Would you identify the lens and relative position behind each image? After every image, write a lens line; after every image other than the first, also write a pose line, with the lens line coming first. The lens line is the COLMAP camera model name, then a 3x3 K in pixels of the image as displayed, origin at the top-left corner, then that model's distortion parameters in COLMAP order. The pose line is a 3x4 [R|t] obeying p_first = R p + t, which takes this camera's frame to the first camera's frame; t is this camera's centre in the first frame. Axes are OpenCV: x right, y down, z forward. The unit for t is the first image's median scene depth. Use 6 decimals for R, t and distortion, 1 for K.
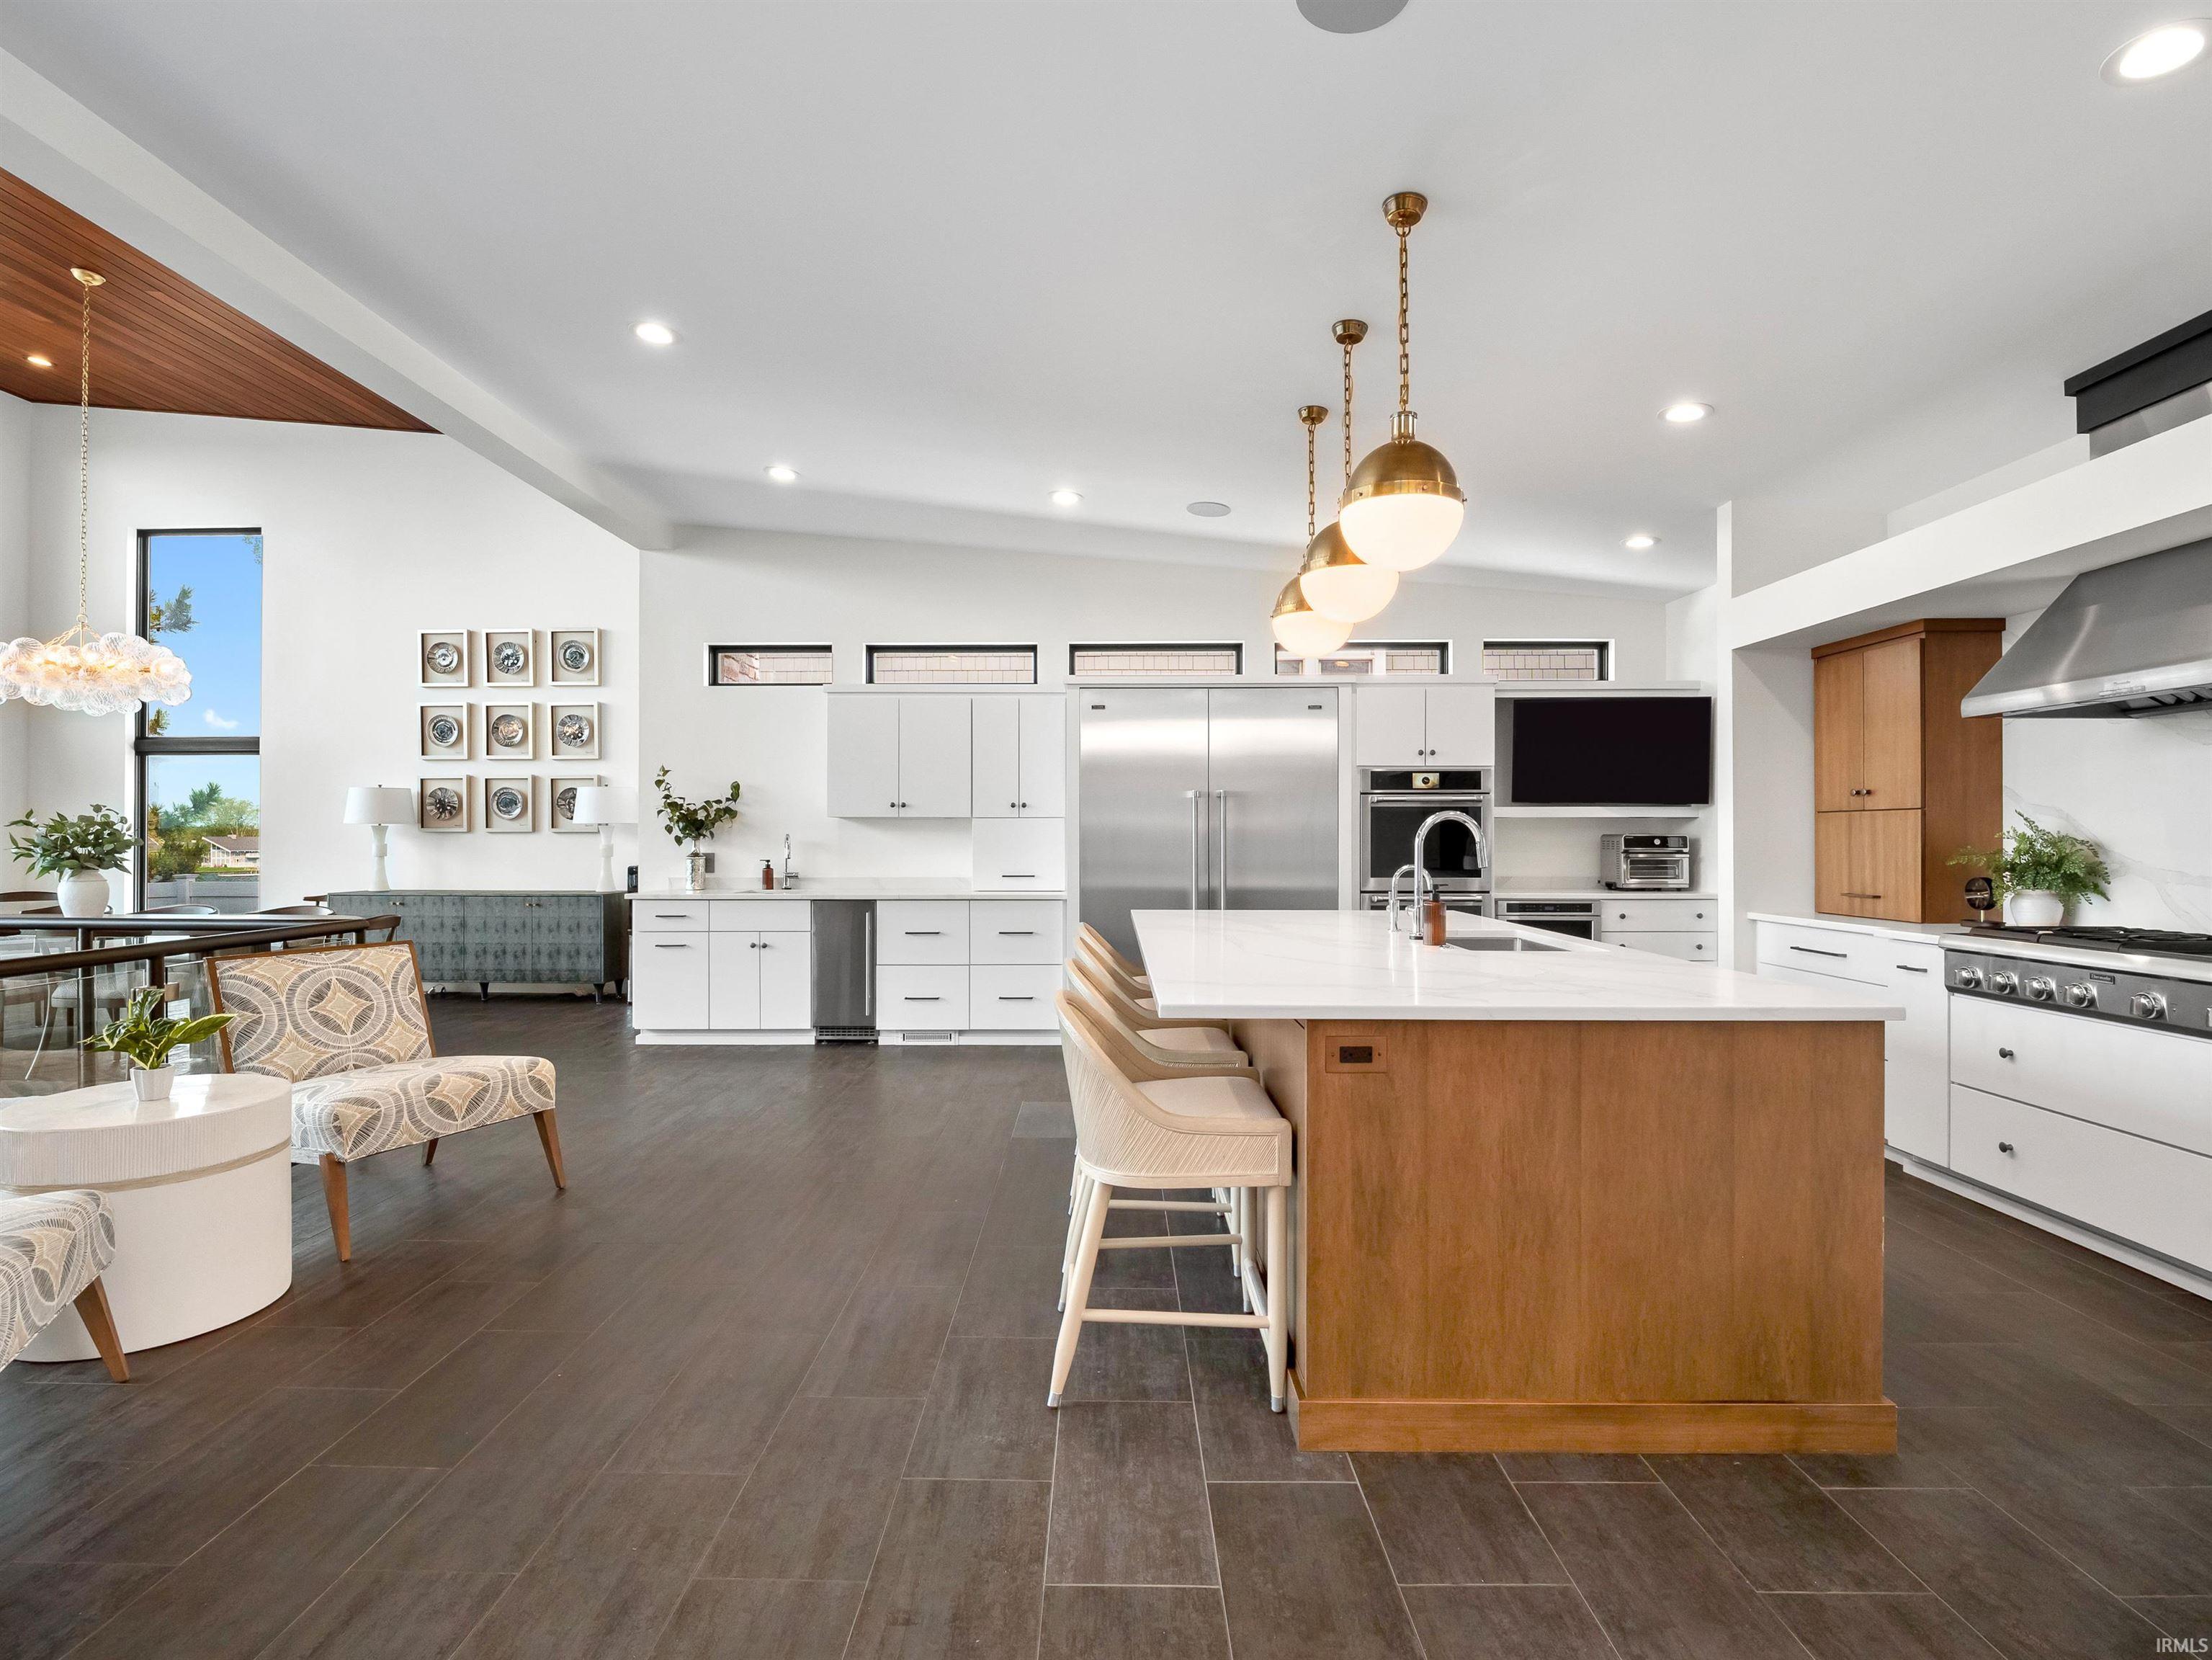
lens RADIAL K [[1072.9, 0, 1103.1], [0, 1072.9, 832.2], [0, 0, 1]] dist [-0.016376, -0.000659]
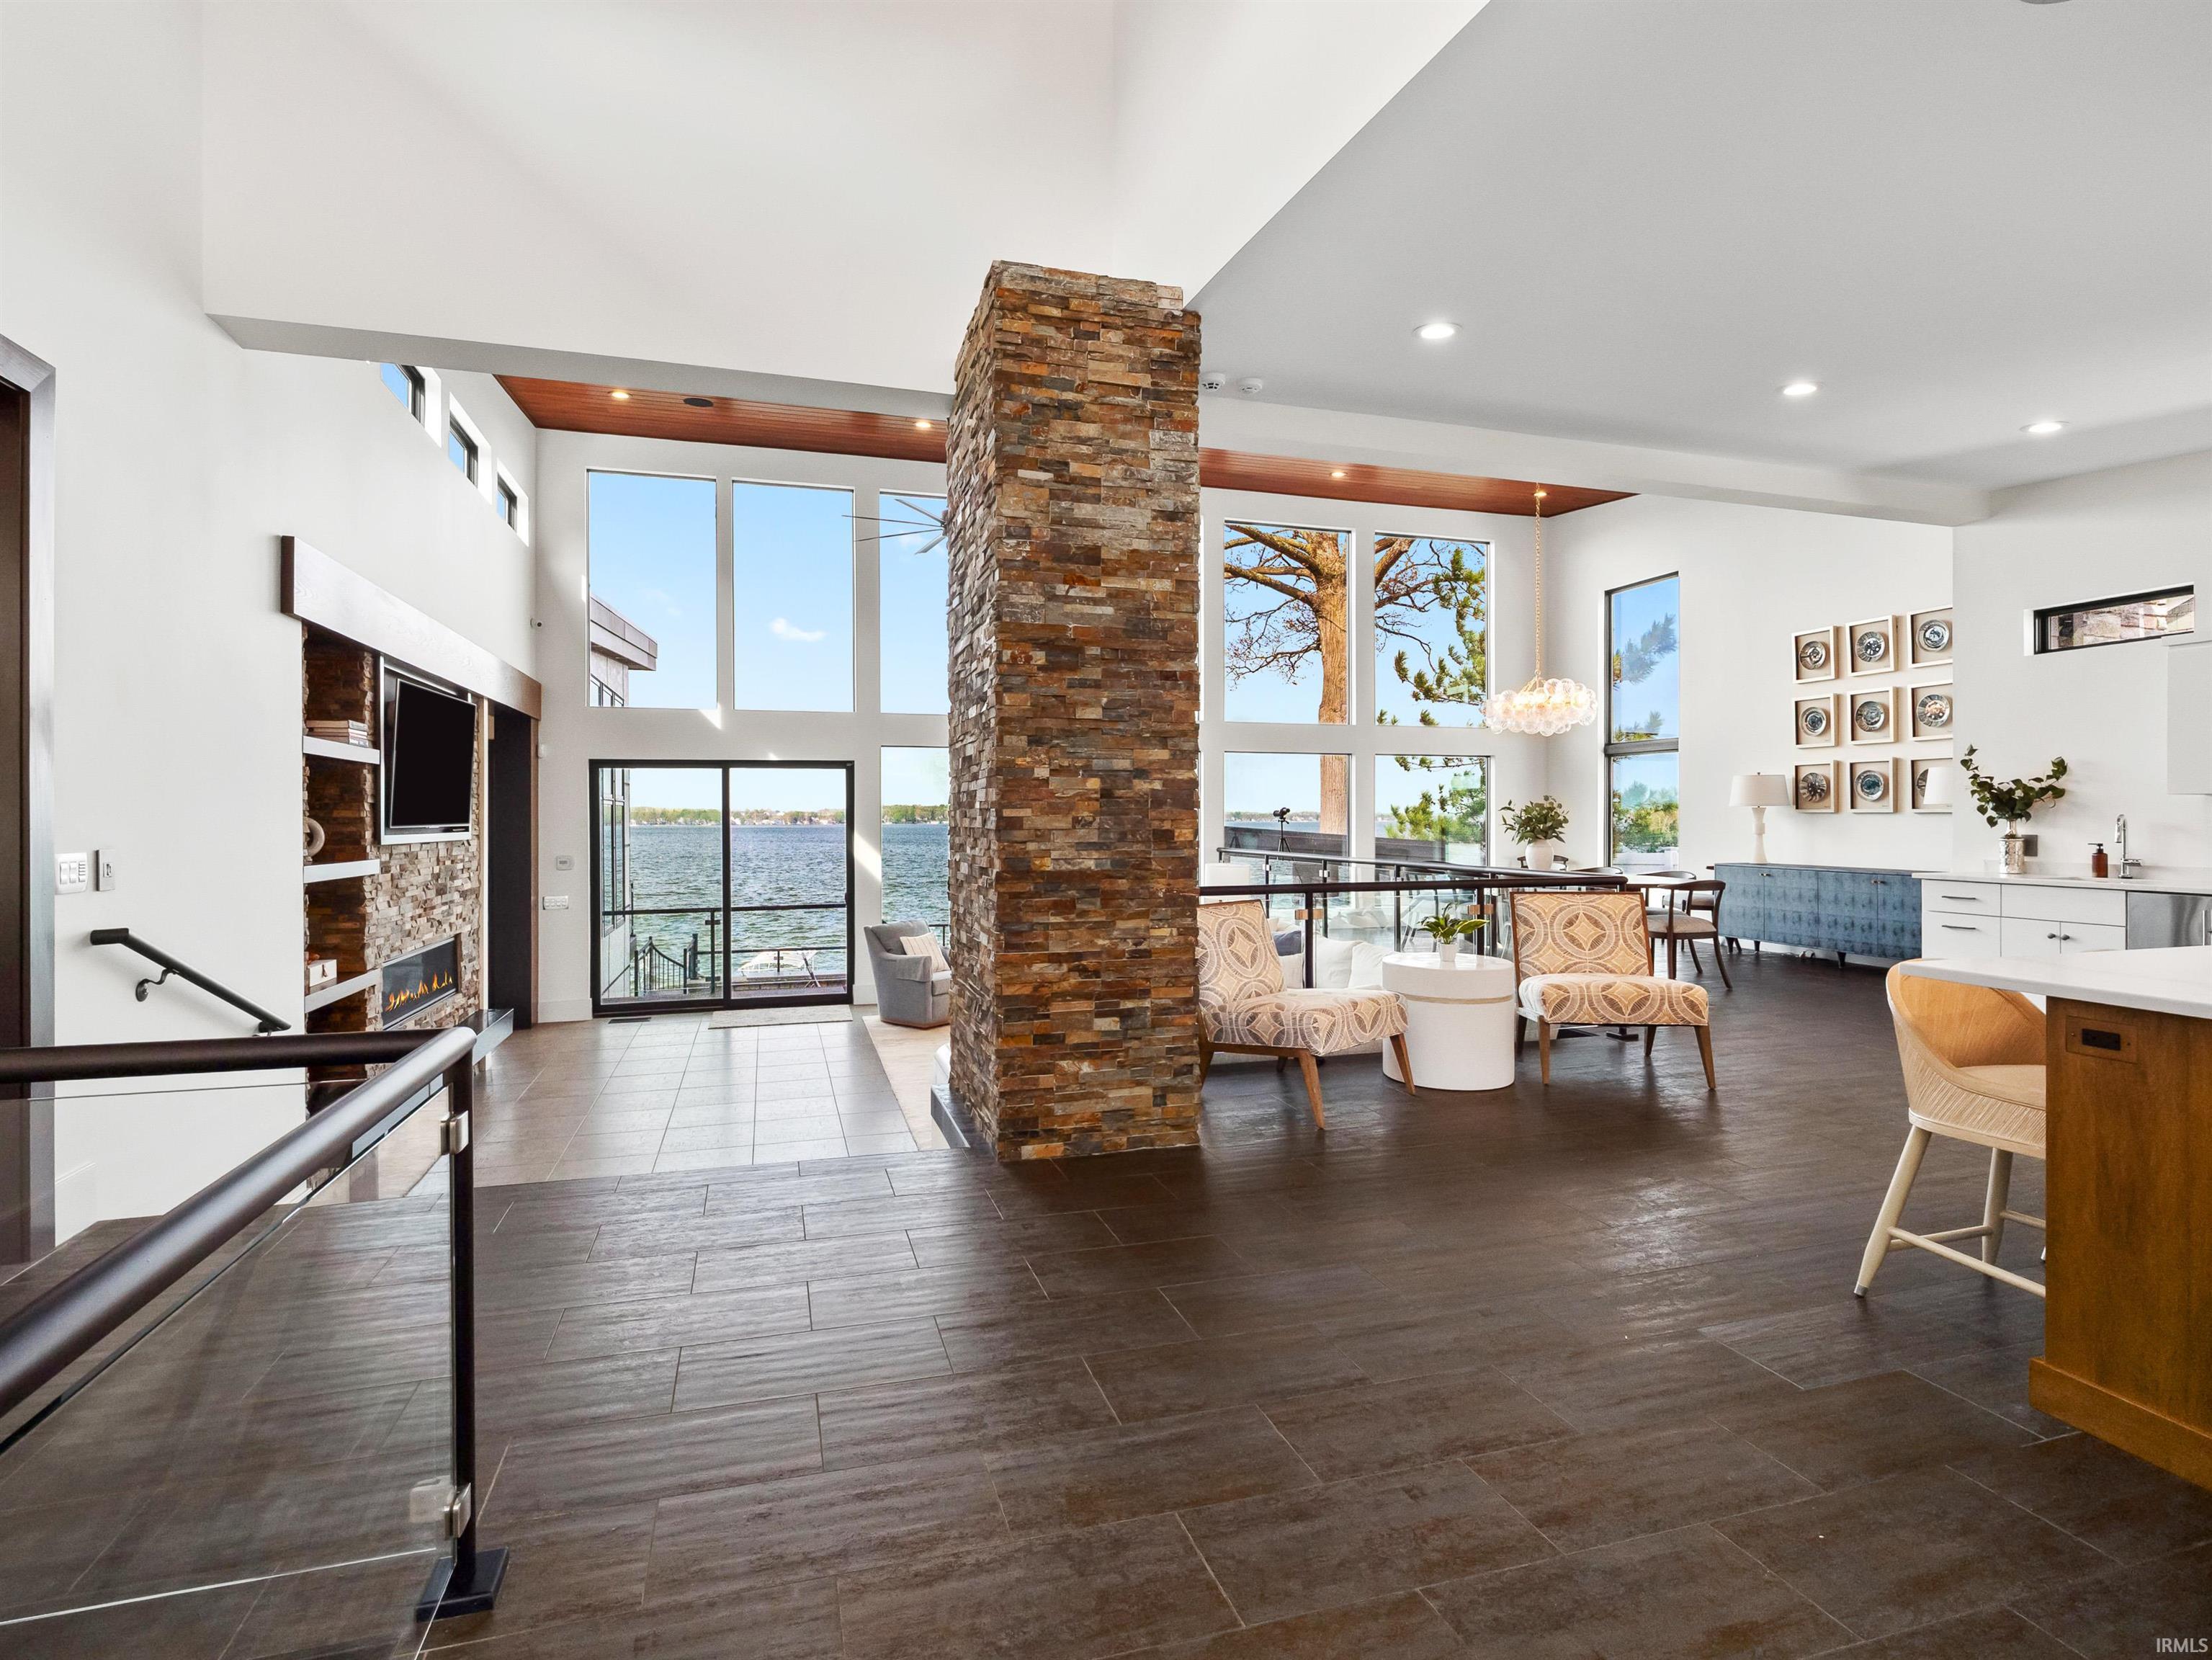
lens RADIAL K [[1072.9, 0, 1083.9], [0, 1072.9, 820.9], [0, 0, 1]] dist [-0.016376, -0.000659]
pose [[0.291564, 0.004408, -0.956541, 0.276911], [0.003697, 0.999977, 0.005736, -0.001353], [0.956544, -0.005209, 0.291540, -0.057687]]
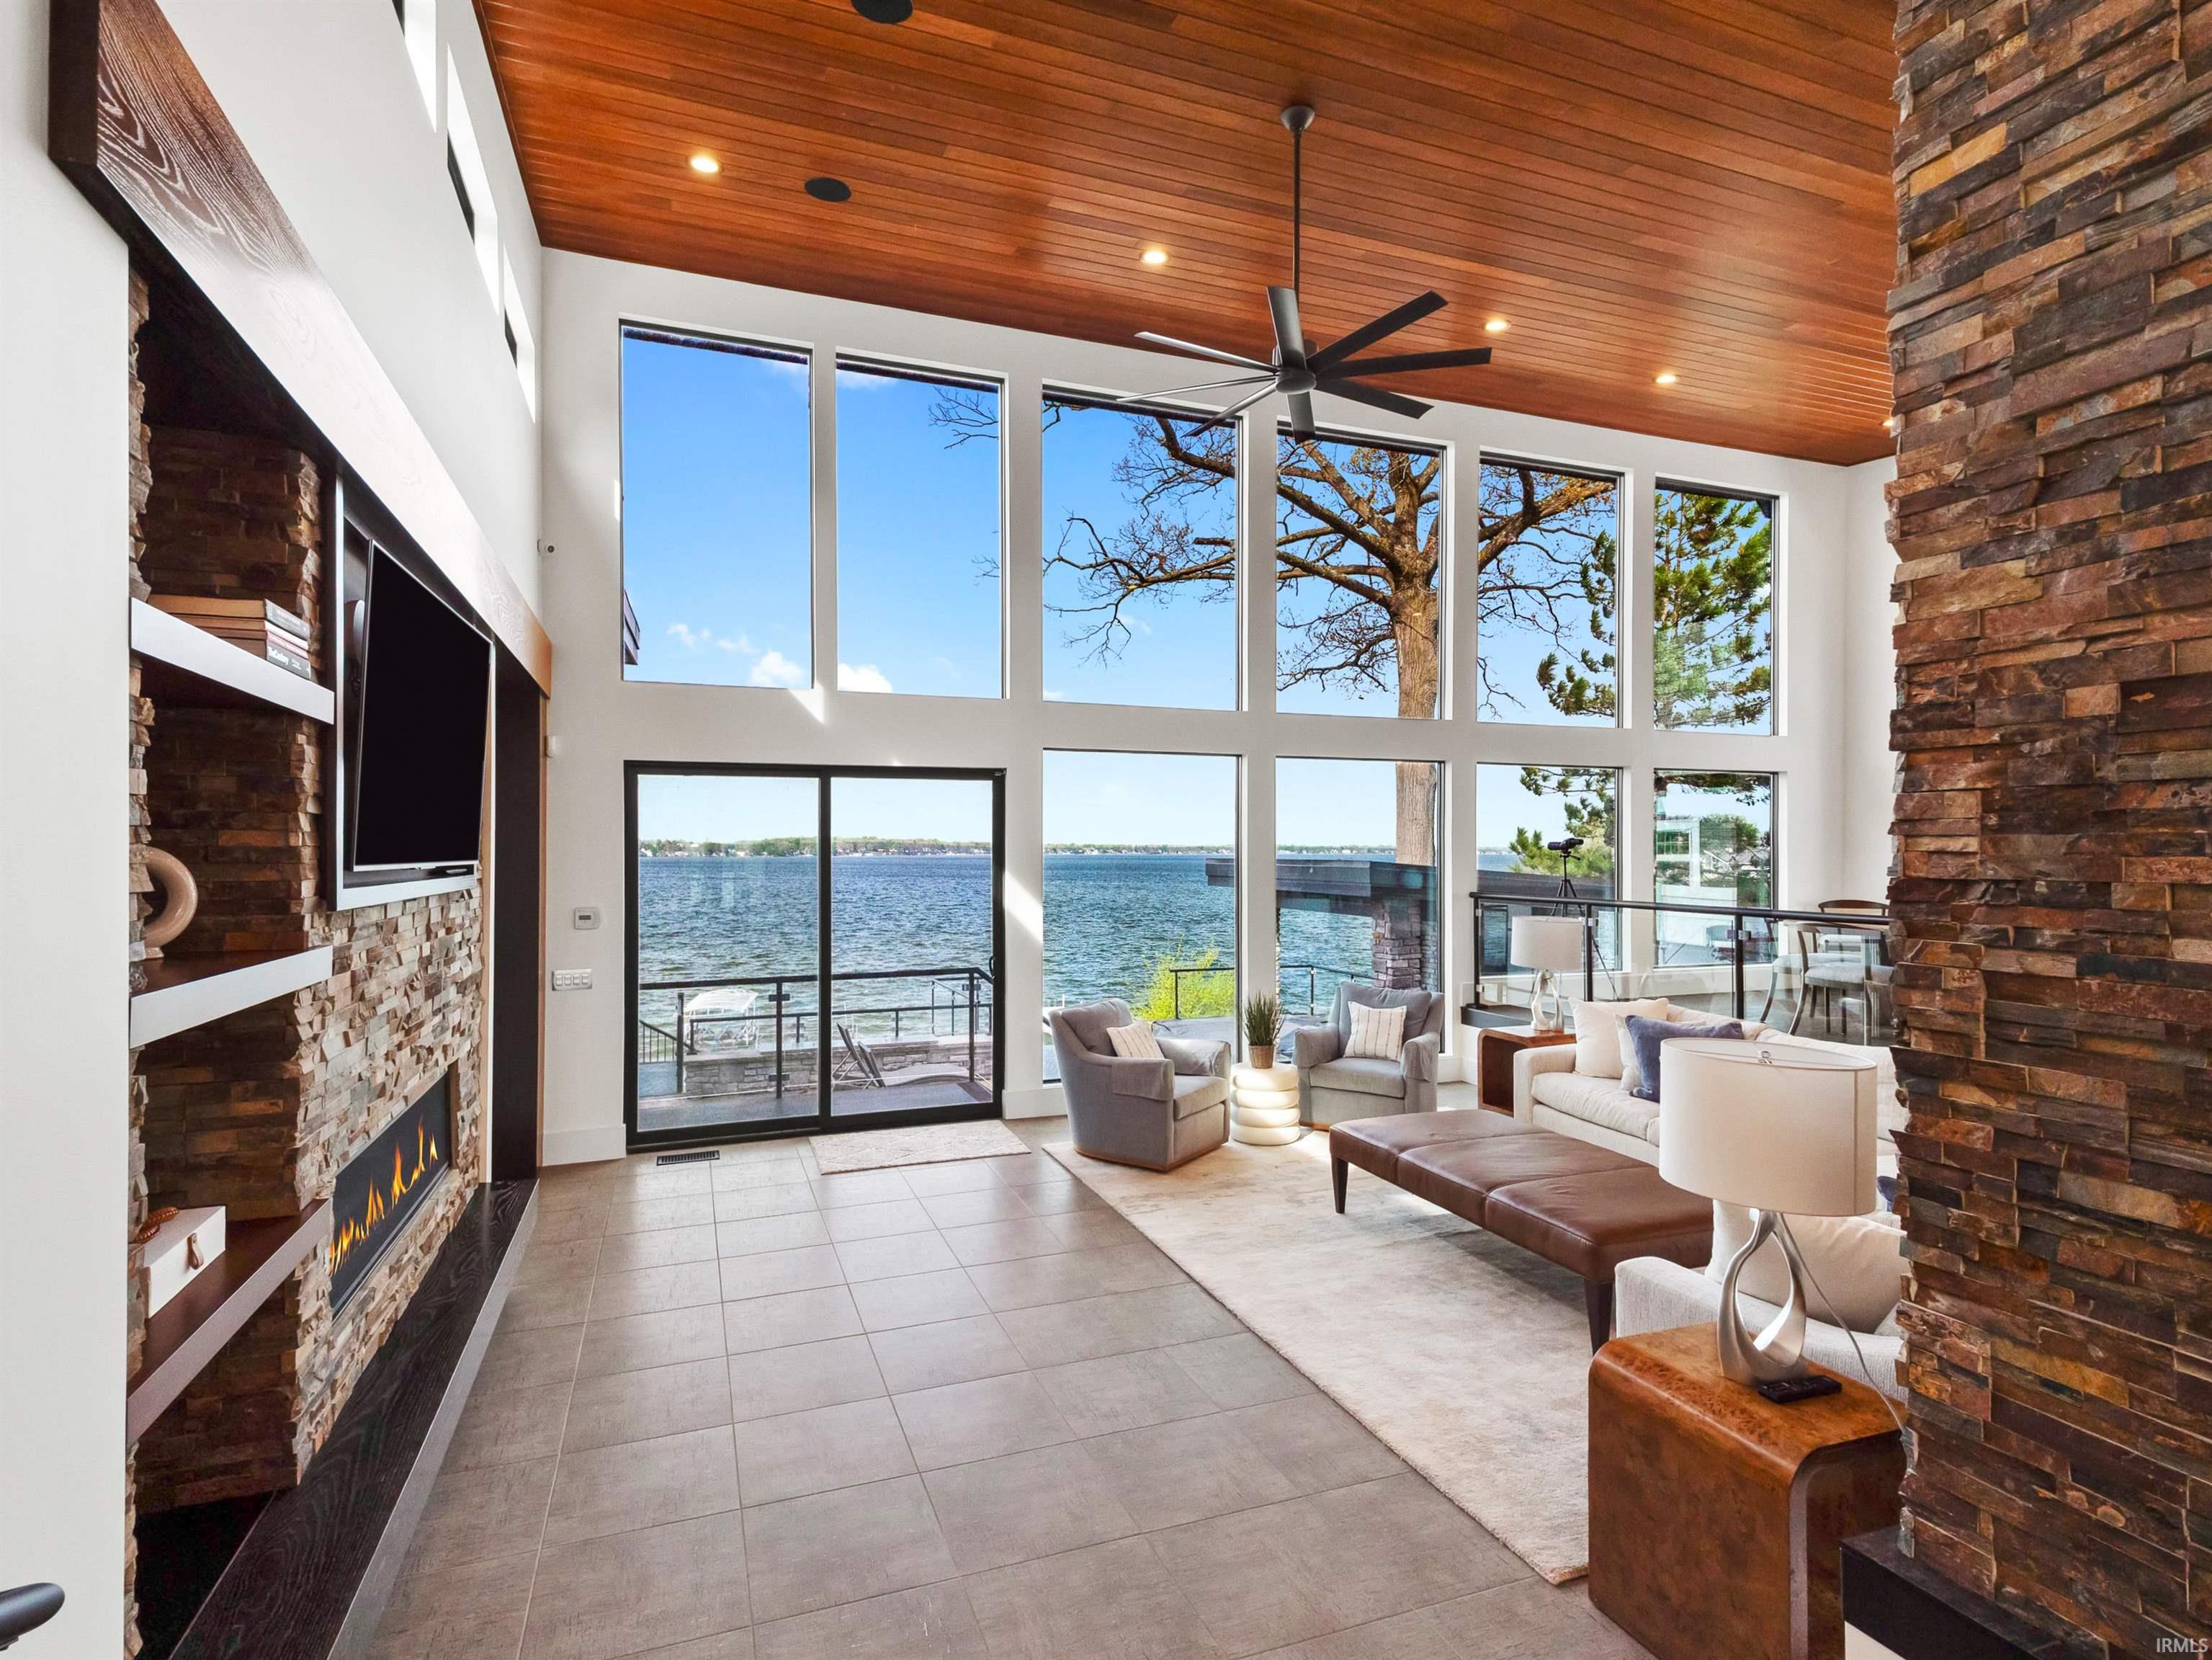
lens RADIAL K [[1072.9, 0, 1082.0], [0, 1072.9, 842.3], [0, 0, 1]] dist [-0.016376, -0.000659]
pose [[0.361471, -0.004818, -0.932371, -0.260911], [0.002467, 0.999988, -0.004210, -0.001040], [0.932380, -0.000778, 0.361479, -0.237662]]
